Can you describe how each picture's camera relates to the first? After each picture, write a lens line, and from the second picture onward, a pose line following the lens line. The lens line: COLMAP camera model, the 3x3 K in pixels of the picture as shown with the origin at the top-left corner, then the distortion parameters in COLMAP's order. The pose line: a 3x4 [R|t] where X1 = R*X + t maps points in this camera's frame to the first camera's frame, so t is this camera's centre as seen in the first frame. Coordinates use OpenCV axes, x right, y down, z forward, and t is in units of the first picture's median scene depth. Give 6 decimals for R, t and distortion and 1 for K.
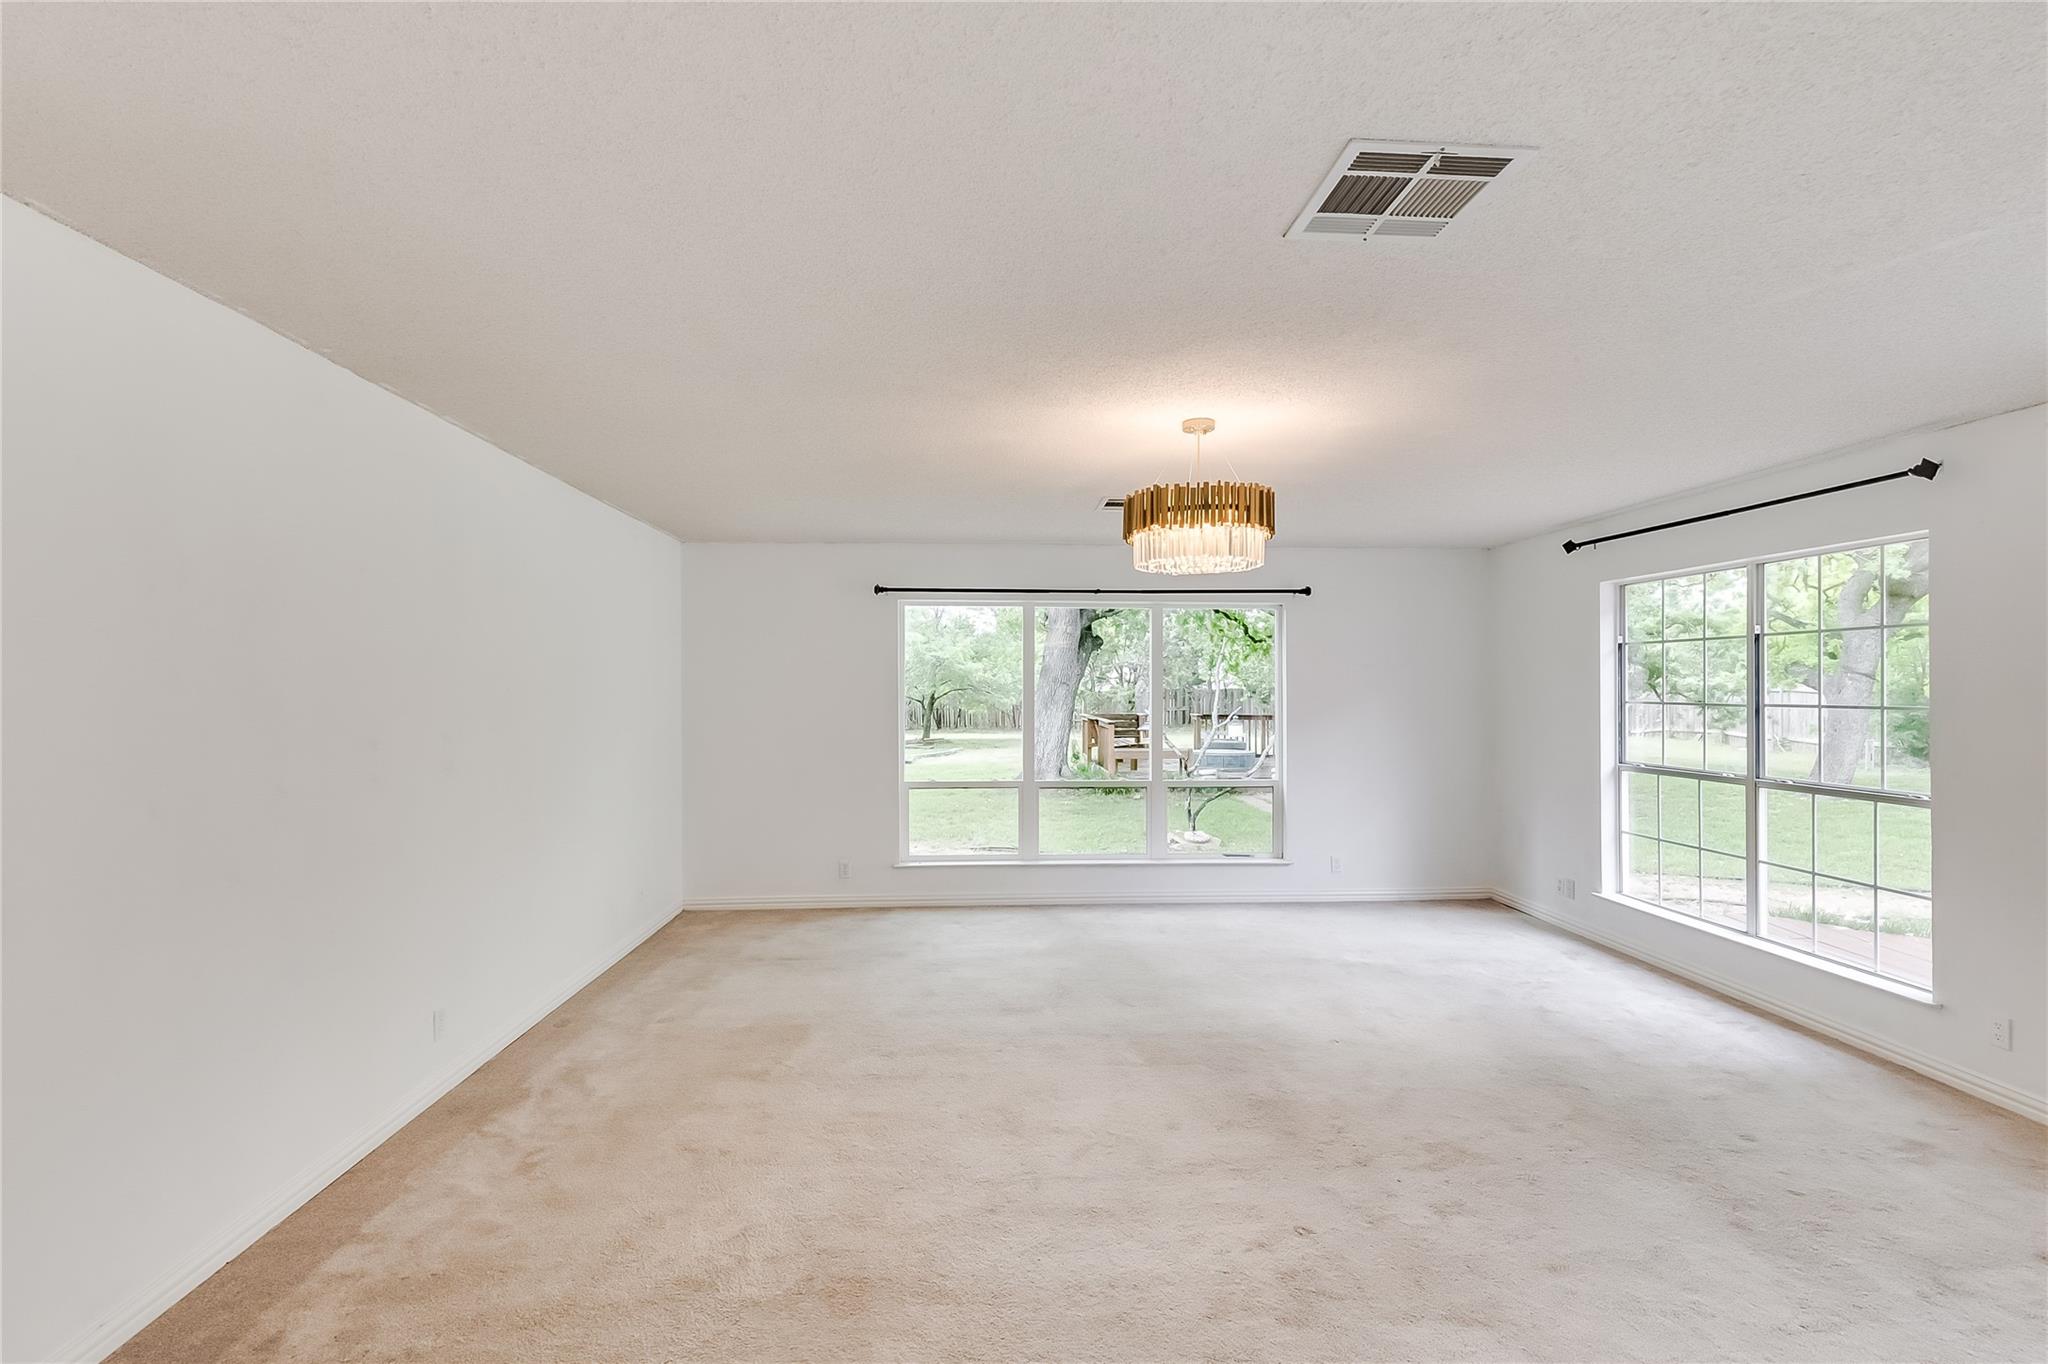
lens RADIAL K [[950.8, 0, 1033.0], [0, 950.8, 690.0], [0, 0, 1]] dist [-0.000007, 0.000107]
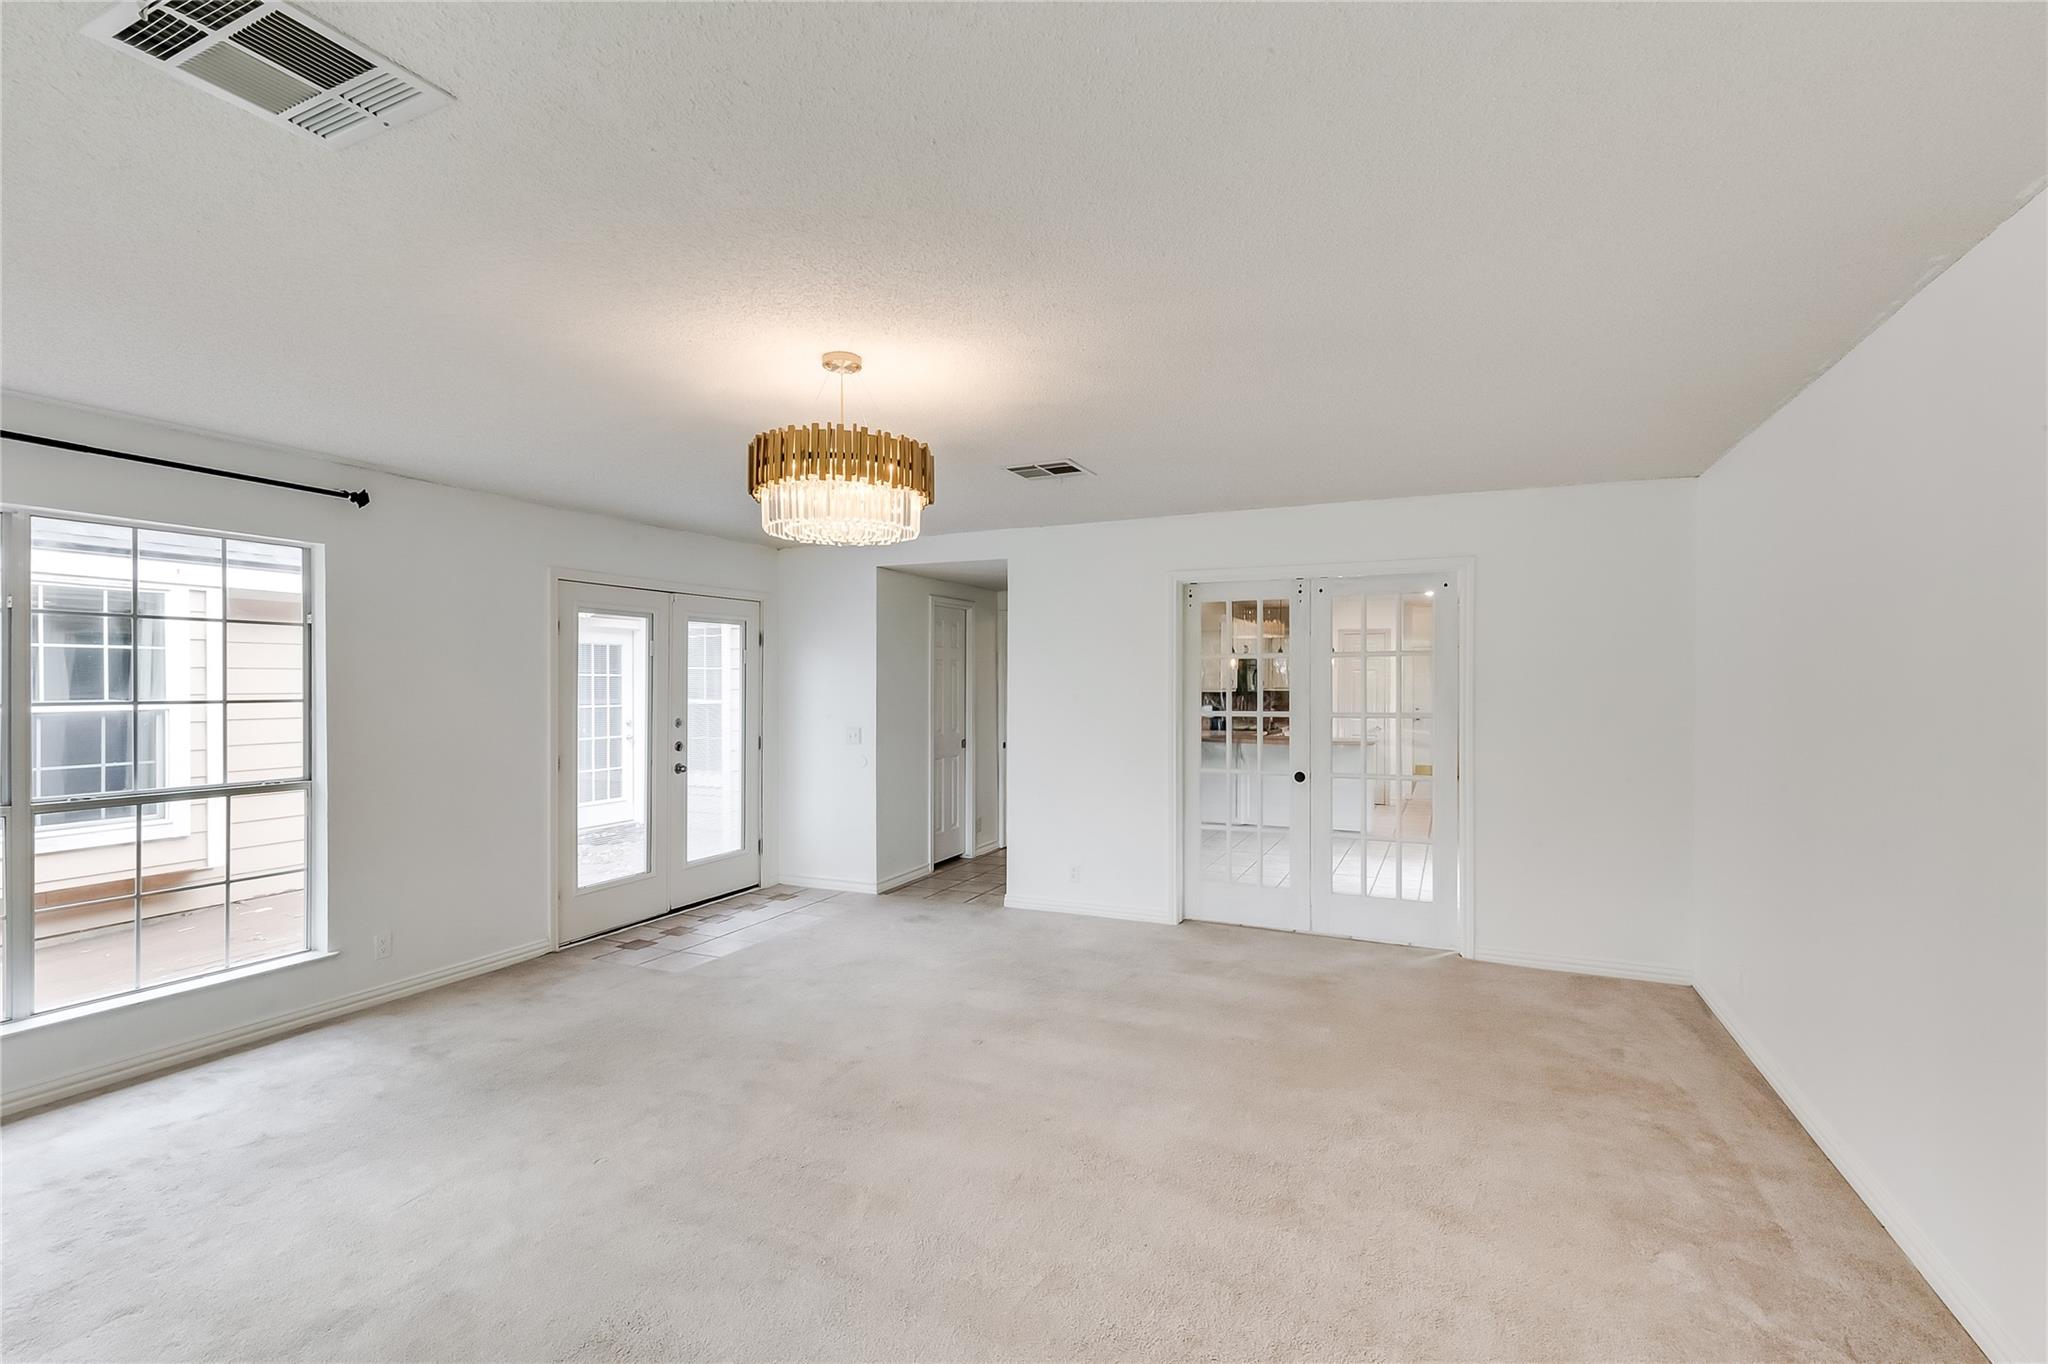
lens RADIAL K [[931.9, 0, 1028.9], [0, 931.9, 682.0], [0, 0, 1]] dist [0.001481, 0.000517]
pose [[-0.875969, 0.004675, 0.482345, -0.672019], [0.005819, 0.999983, 0.000874, 0.003078], [-0.482332, 0.003572, -0.875981, 3.063980]]
